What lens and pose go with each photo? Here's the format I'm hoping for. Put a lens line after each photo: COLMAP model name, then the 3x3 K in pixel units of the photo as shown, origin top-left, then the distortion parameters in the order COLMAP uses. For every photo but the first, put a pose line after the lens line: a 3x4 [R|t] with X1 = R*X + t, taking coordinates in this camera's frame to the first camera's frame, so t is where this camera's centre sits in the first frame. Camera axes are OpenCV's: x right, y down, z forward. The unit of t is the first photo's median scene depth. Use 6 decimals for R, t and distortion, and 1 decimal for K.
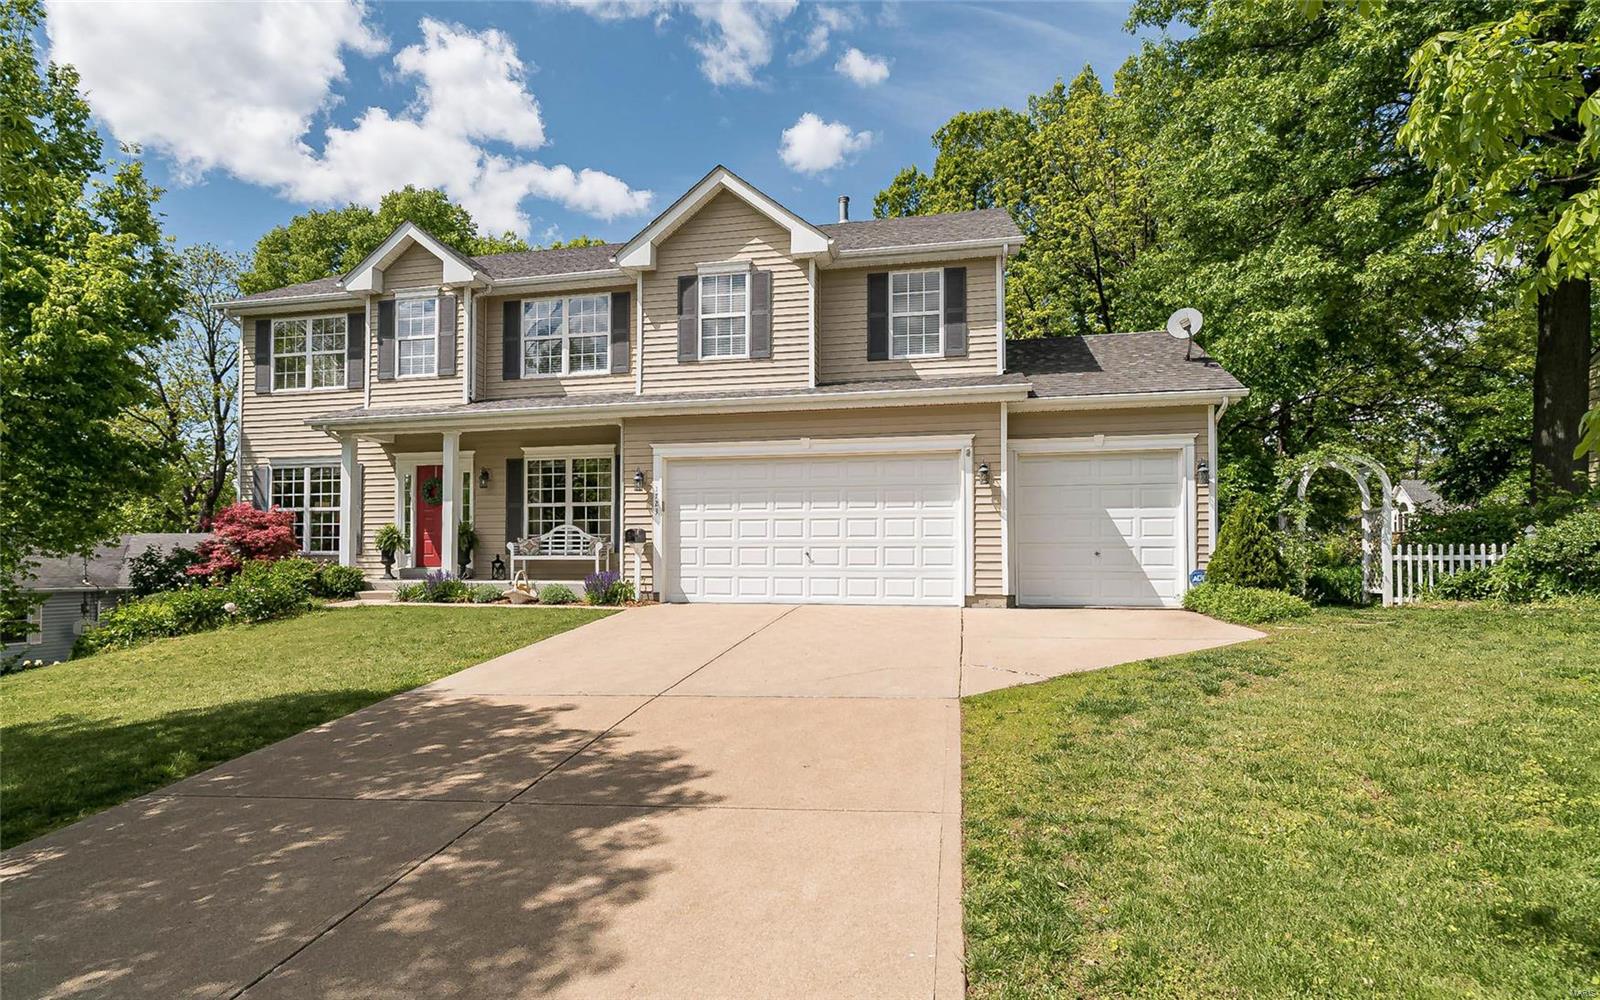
lens RADIAL K [[916.9, 0, 768.2], [0, 916.9, 546.8], [0, 0, 1]] dist [0.001108, 0.001012]
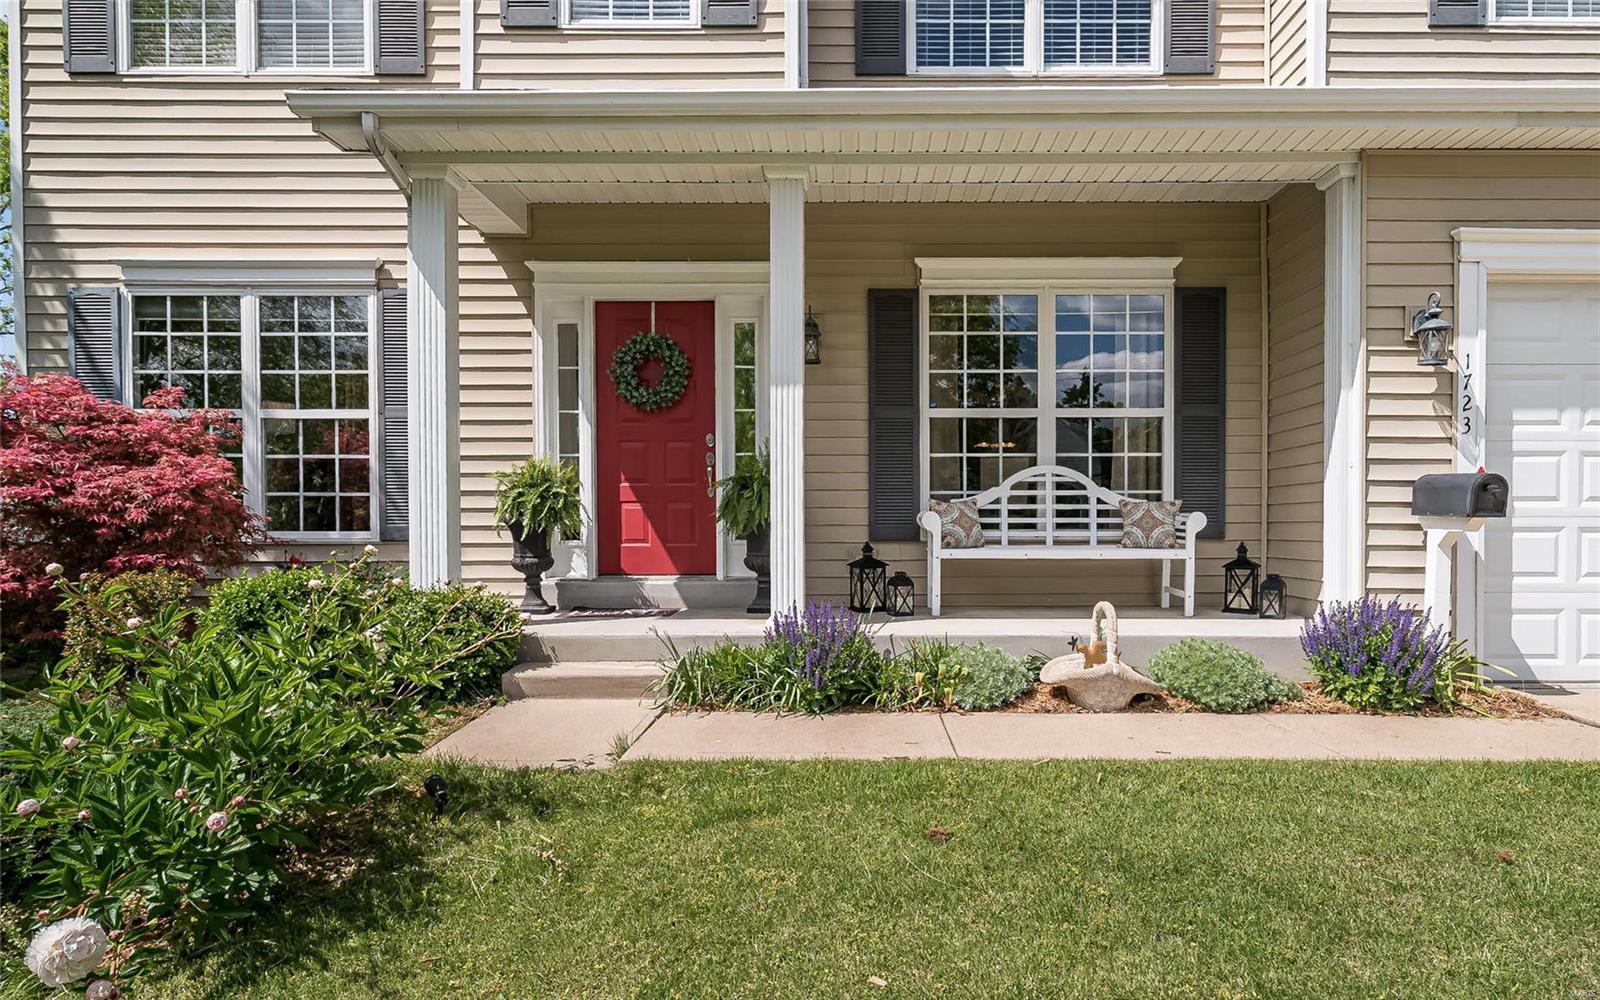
lens RADIAL K [[916.9, 0, 866.8], [0, 916.9, 549.4], [0, 0, 1]] dist [0.001108, 0.001012]
pose [[0.971512, -0.007126, 0.236883, -0.384151], [-0.003764, 0.998958, 0.045488, -0.006017], [-0.236960, -0.045084, 0.970473, 0.643737]]
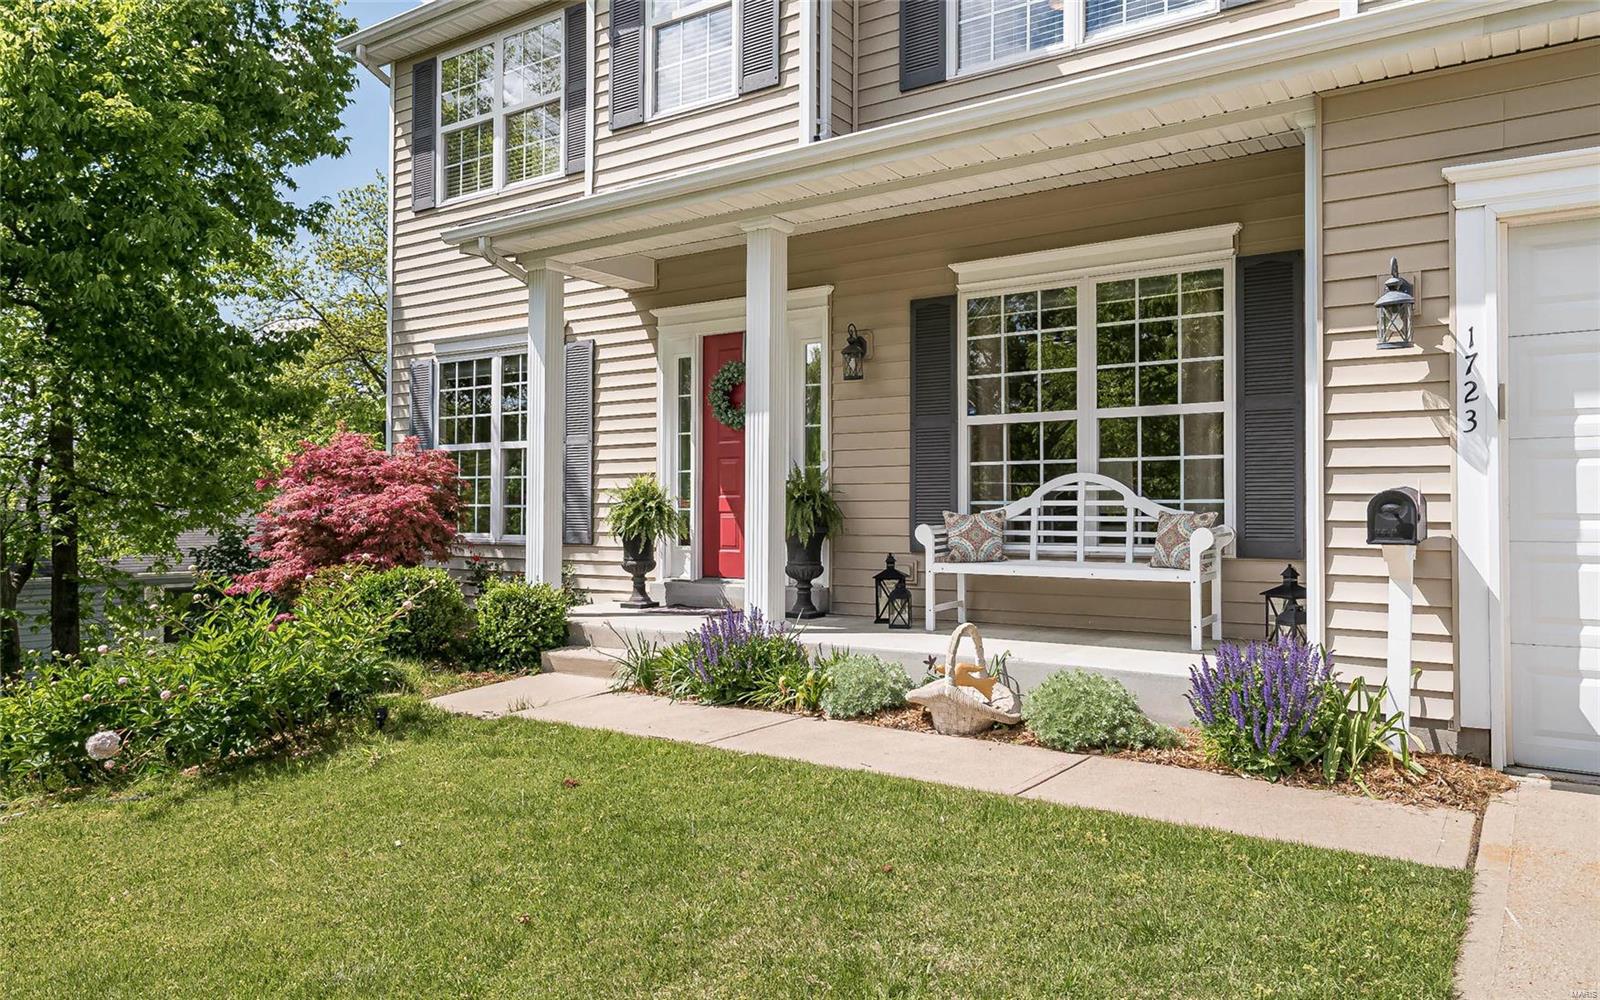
lens RADIAL K [[1129.9, 0, 767.2], [0, 1129.9, 498.9], [0, 0, 1]] dist [0.007954, 0.000958]
pose [[0.924425, -0.003776, -0.381346, -0.166839], [0.006870, 0.999954, 0.006753, -0.017899], [0.381303, -0.008862, 0.924408, 0.559501]]
